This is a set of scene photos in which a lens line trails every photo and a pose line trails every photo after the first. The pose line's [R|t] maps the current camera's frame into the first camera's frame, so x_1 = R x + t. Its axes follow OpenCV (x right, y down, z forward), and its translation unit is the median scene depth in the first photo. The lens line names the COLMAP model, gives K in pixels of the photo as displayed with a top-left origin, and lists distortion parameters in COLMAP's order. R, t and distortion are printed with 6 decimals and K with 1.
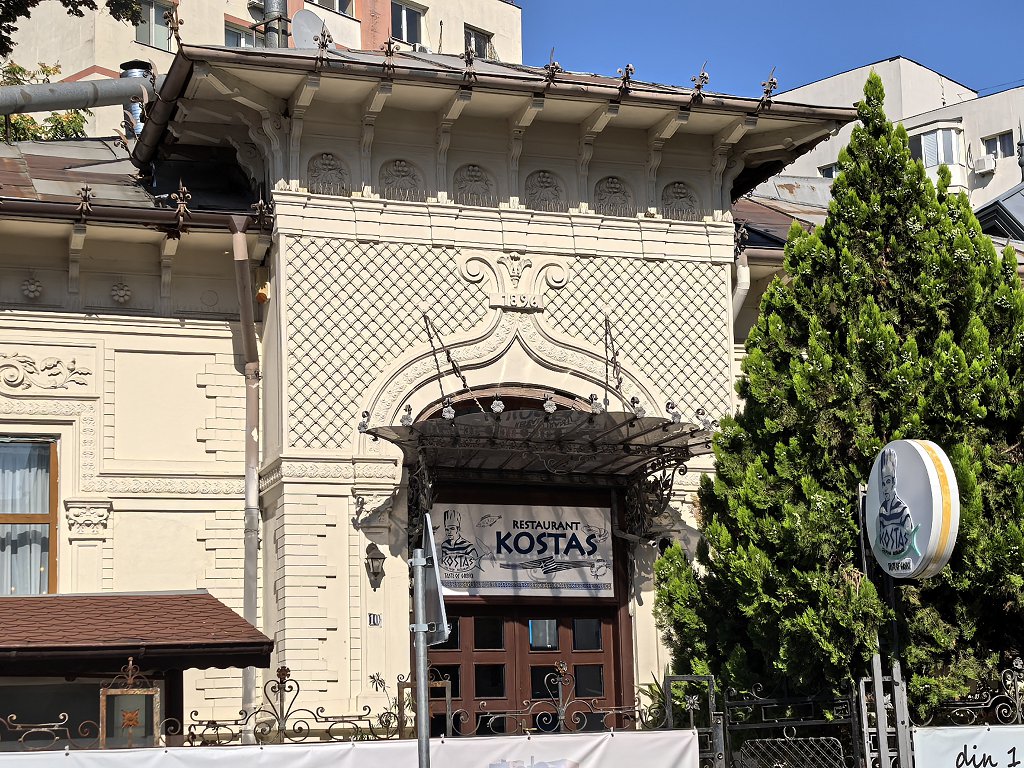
lens RADIAL K [[1863.9, 0, 512.2], [0, 1863.9, 434.0], [0, 0, 1]] dist [0.378259, -2.102520]
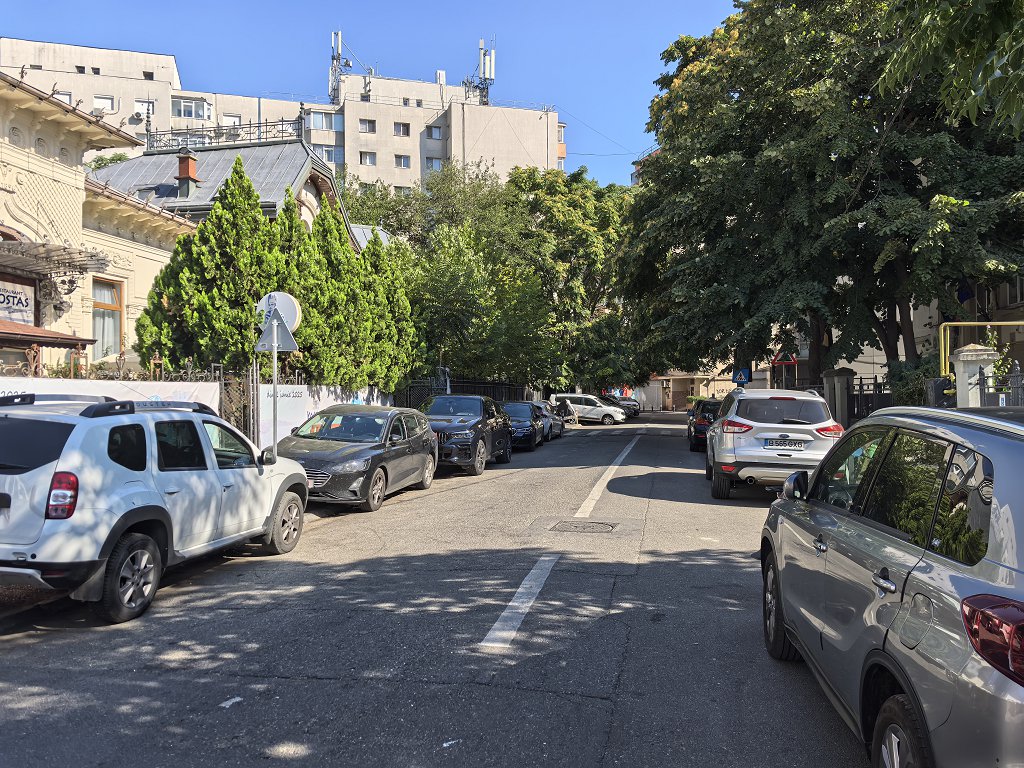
lens RADIAL K [[793.0, 0, 512.7], [0, 793.0, 400.4], [0, 0, 1]] dist [0.002545, -0.062373]
pose [[0.505644, 0.021012, 0.862486, -0.476958], [-0.150623, 0.986500, 0.064271, 0.026287], [-0.849492, -0.162408, 0.501983, 0.007874]]
